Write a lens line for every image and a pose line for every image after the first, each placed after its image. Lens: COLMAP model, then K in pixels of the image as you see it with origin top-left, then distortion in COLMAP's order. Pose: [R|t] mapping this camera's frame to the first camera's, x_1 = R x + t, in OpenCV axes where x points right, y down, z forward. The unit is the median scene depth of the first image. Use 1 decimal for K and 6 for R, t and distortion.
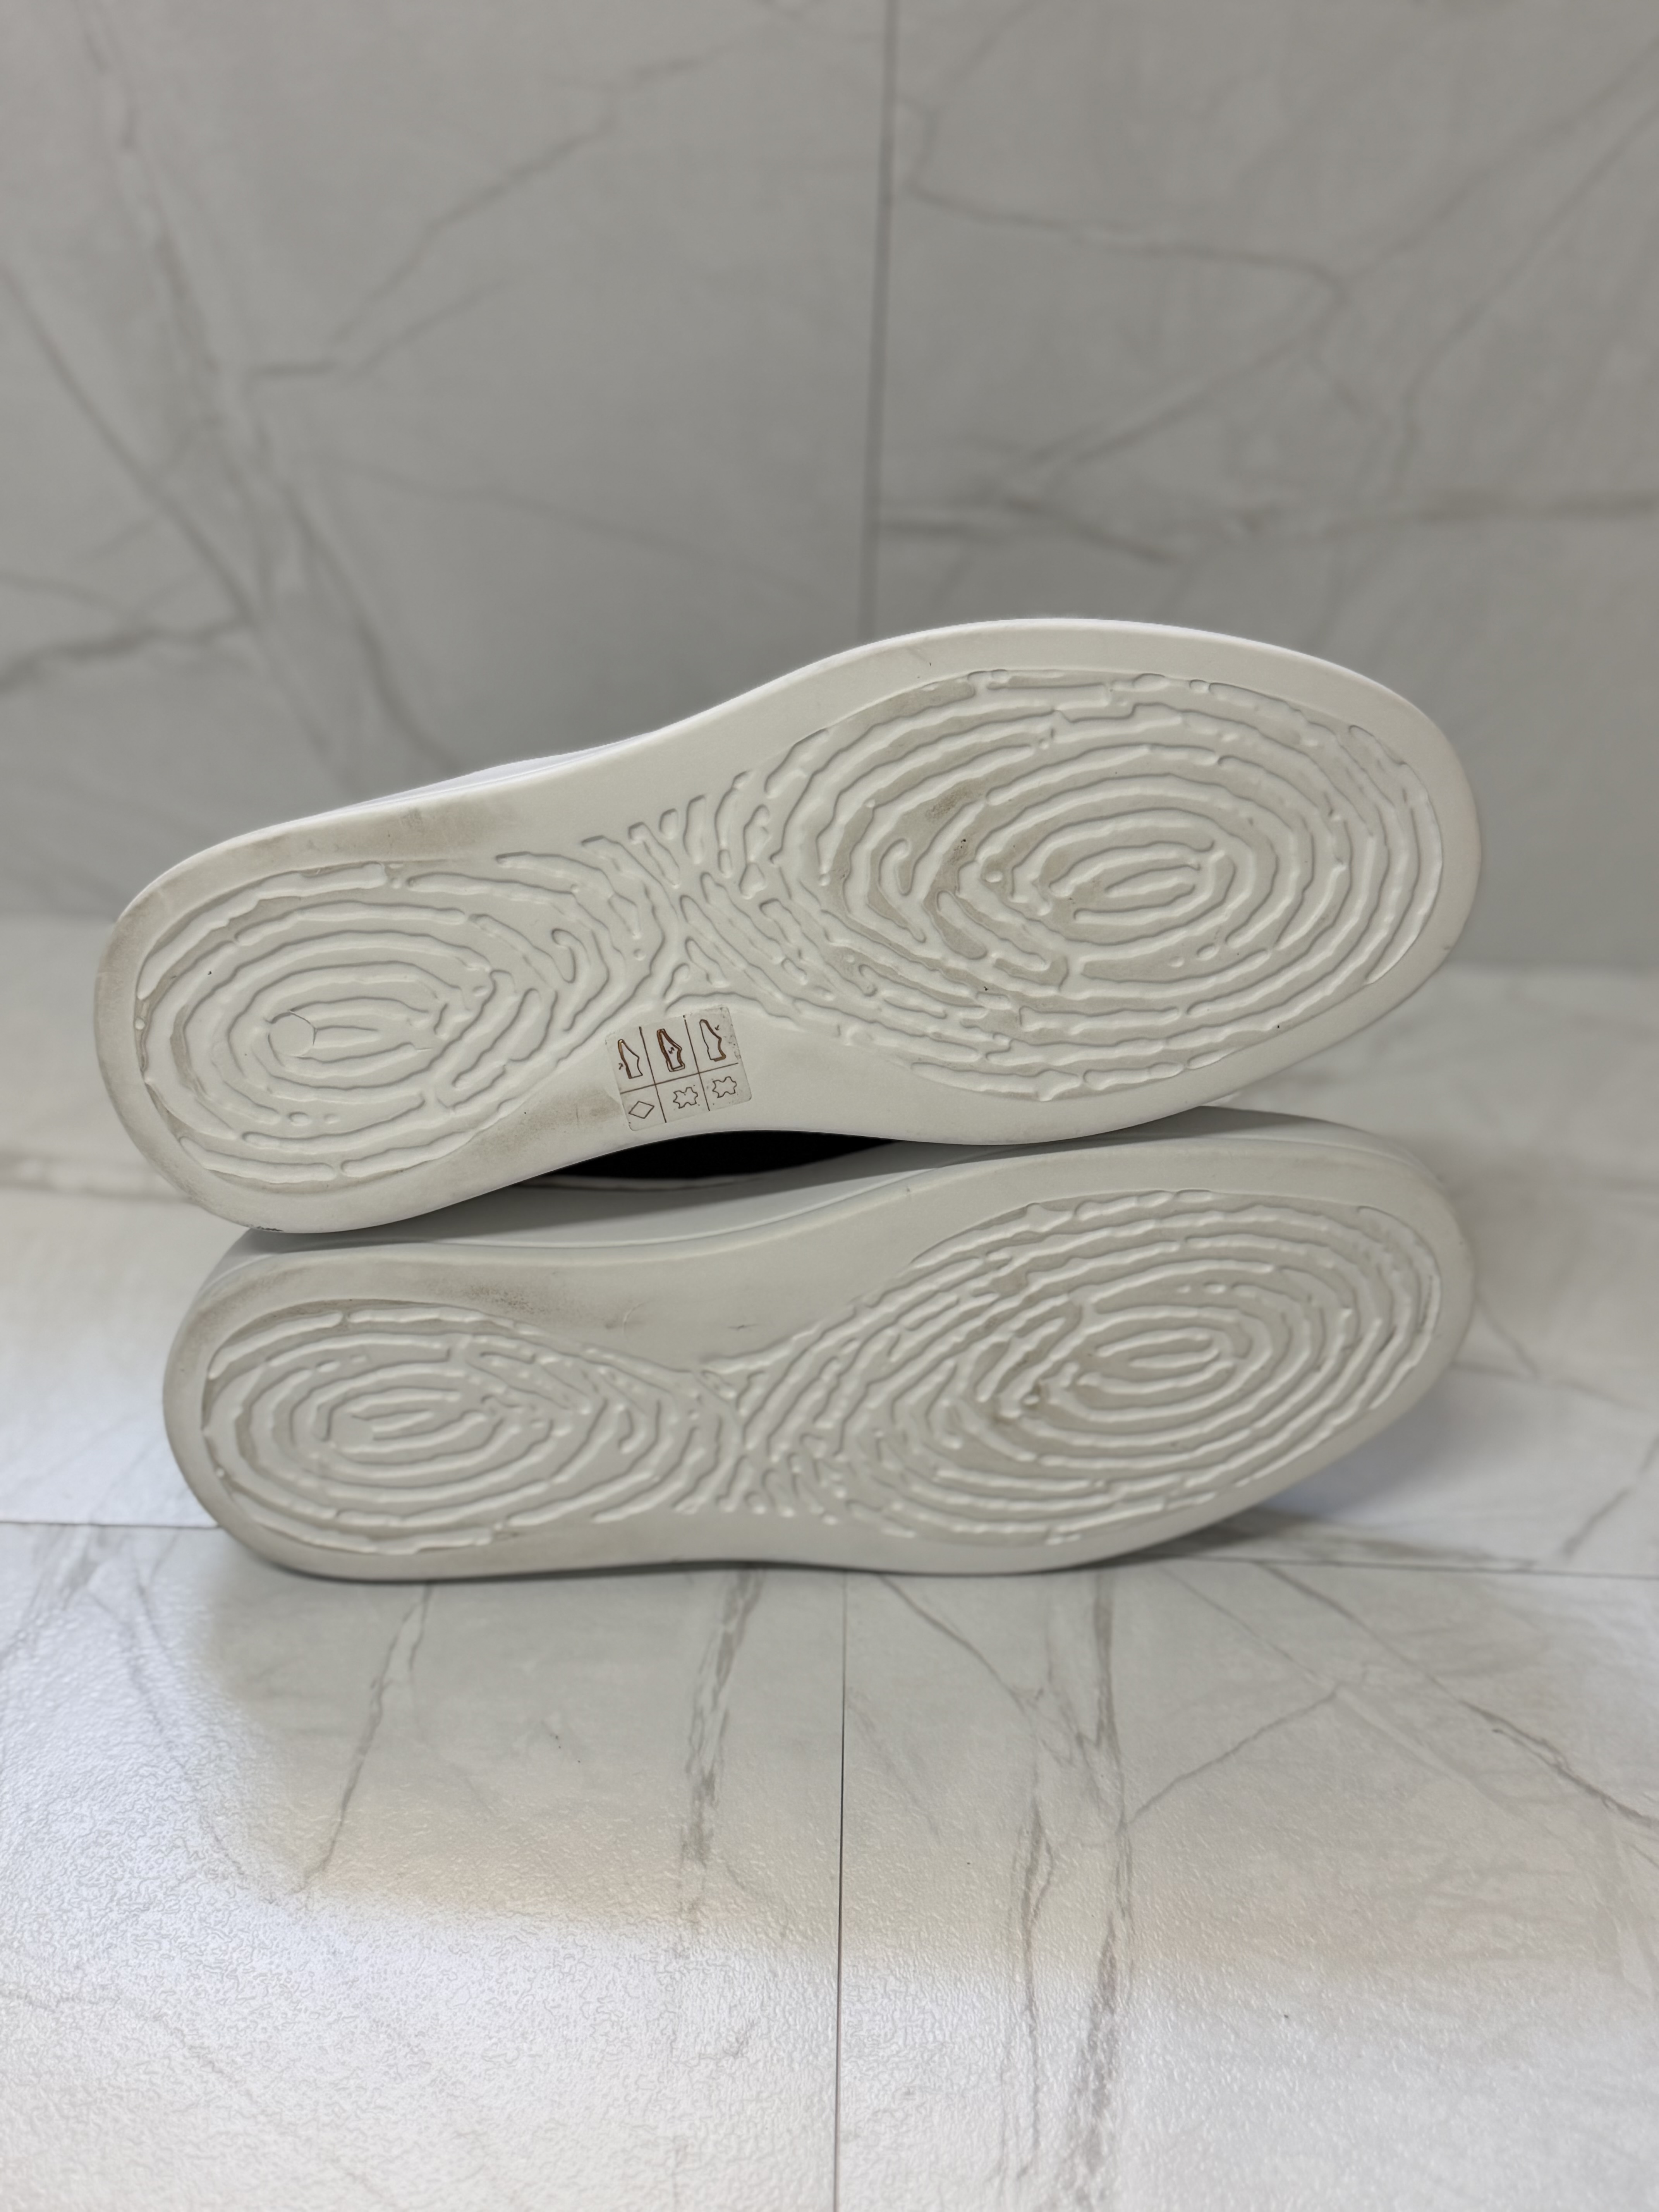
lens RADIAL K [[2387.5, 0, 802.5], [0, 2387.5, 1097.6], [0, 0, 1]] dist [0.017426, 0.000000]
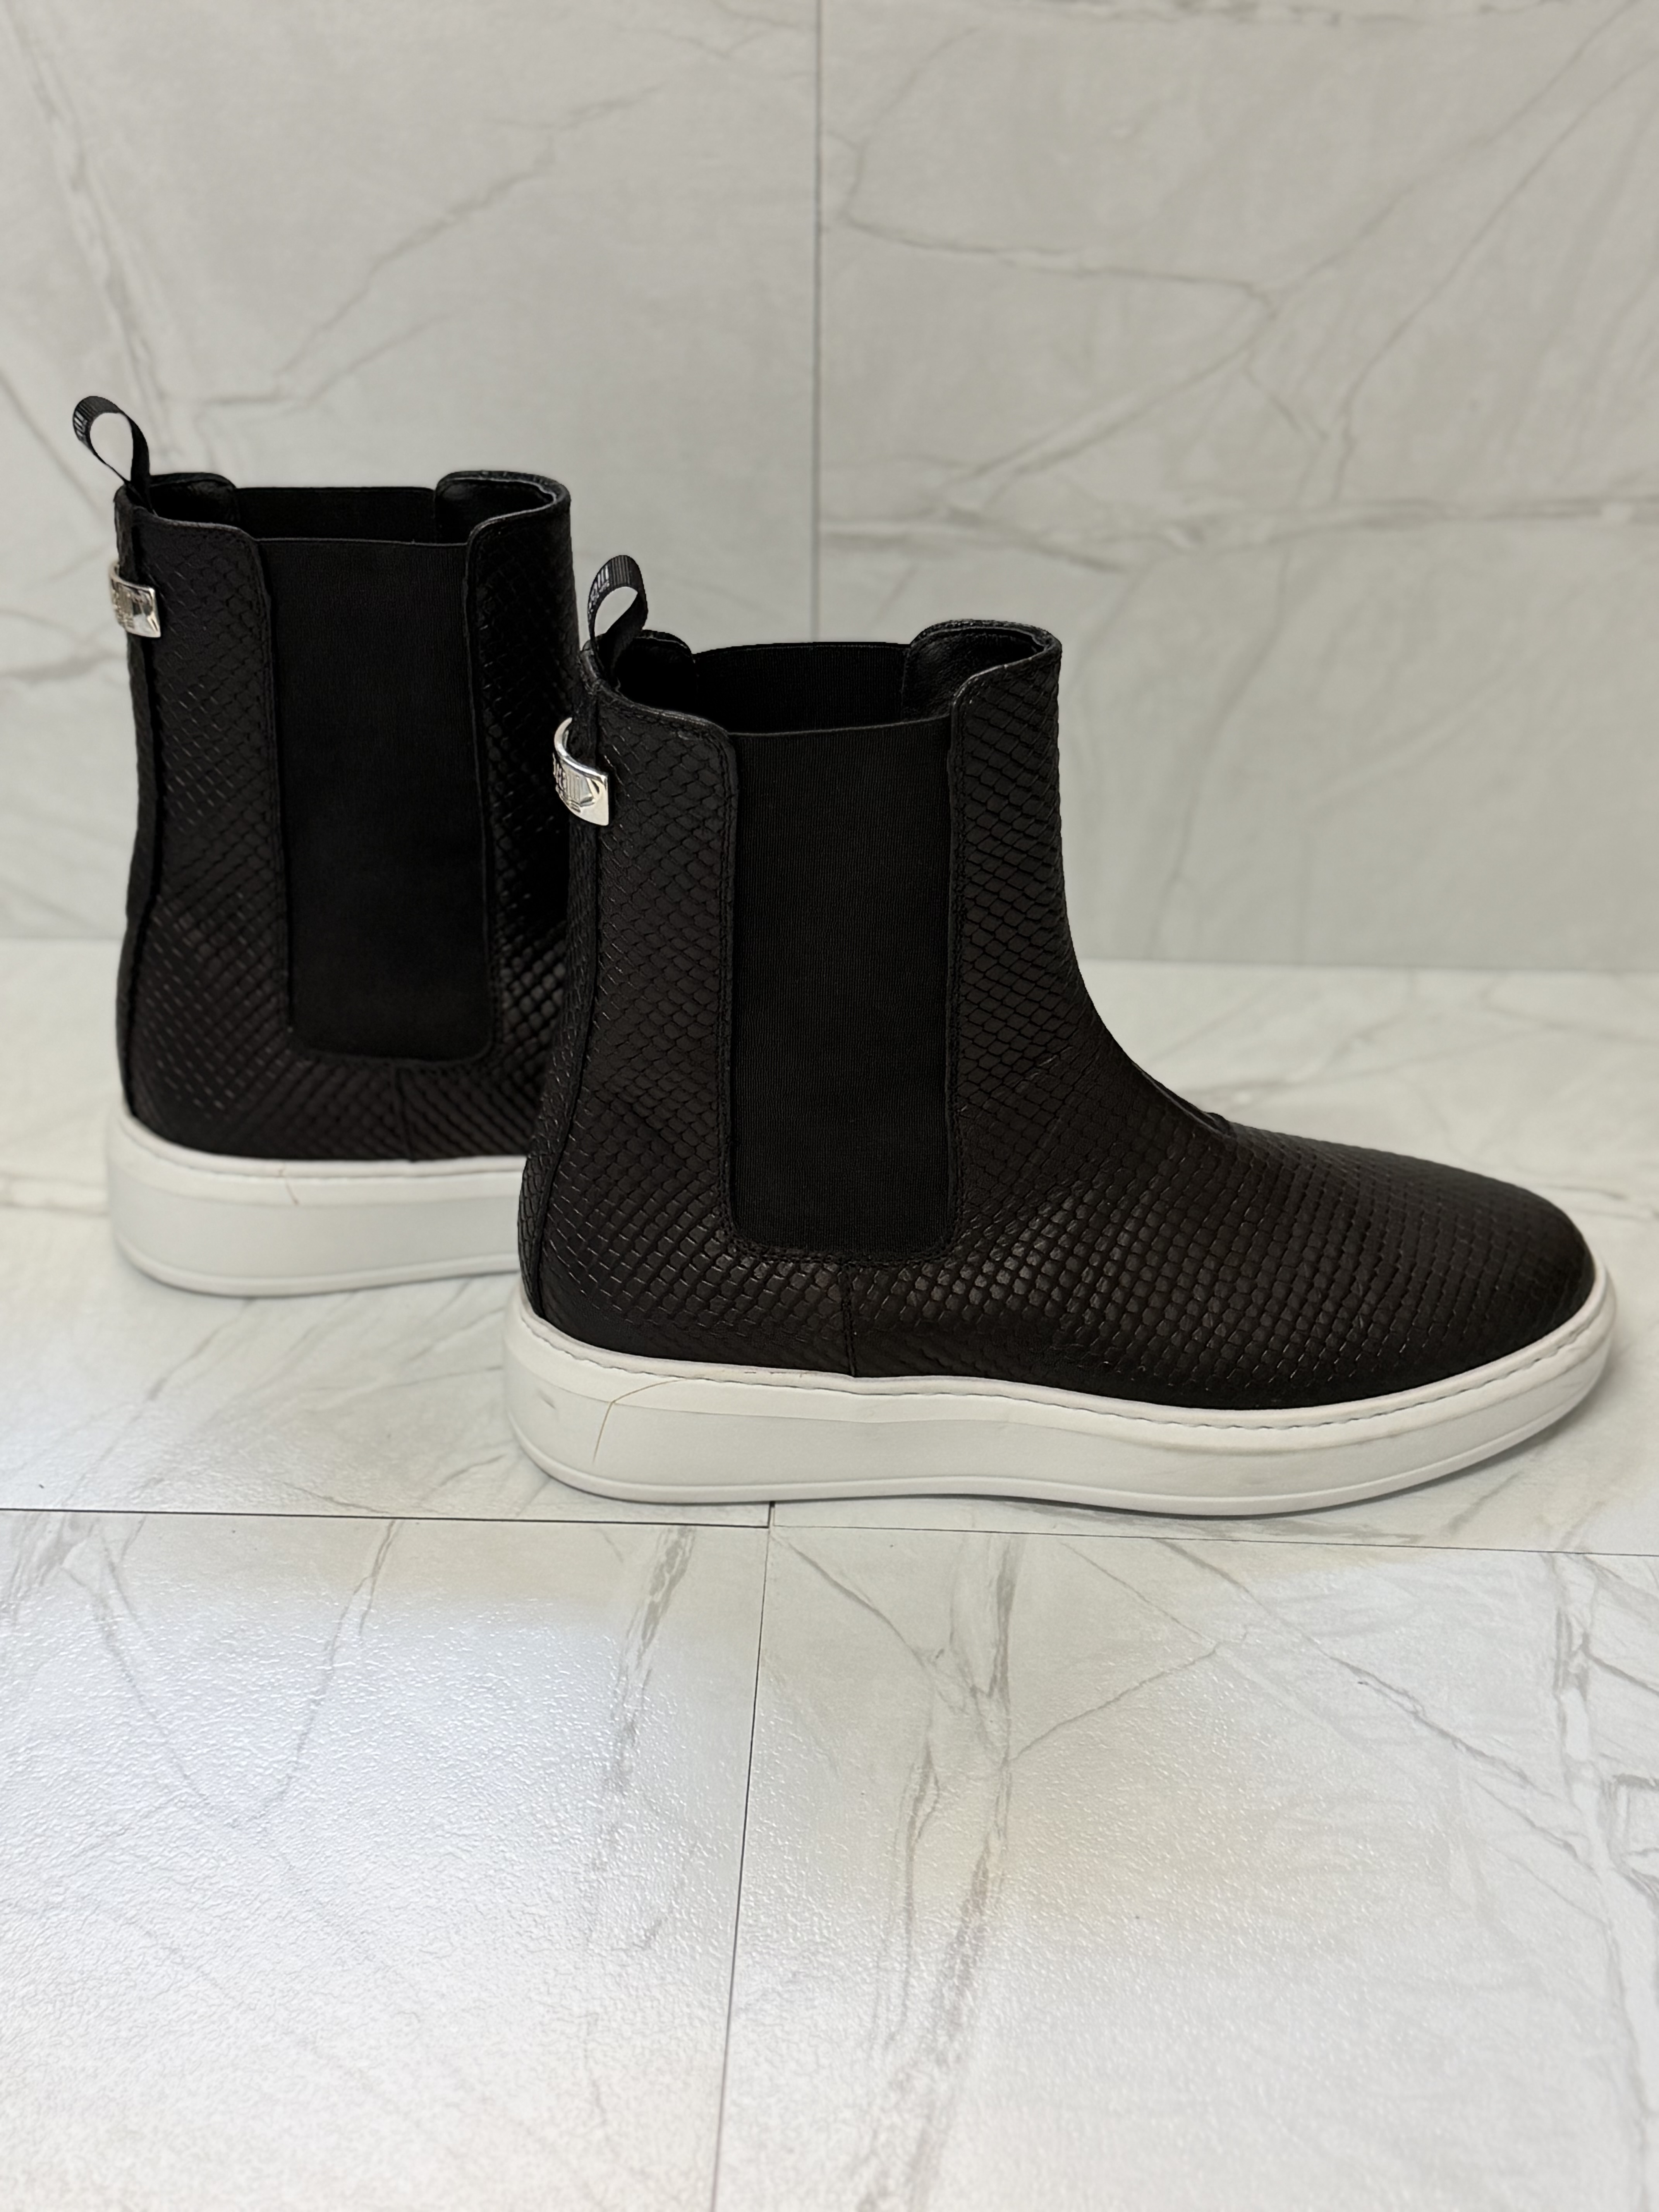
lens RADIAL K [[3020.1, 0, 799.5], [0, 3020.1, 1082.1], [0, 0, 1]] dist [0.094969, 0.000000]
pose [[0.999464, -0.011206, -0.030768, 0.083639], [0.010695, 0.999803, -0.016698, 0.014165], [0.030949, 0.016360, 0.999387, -0.390501]]
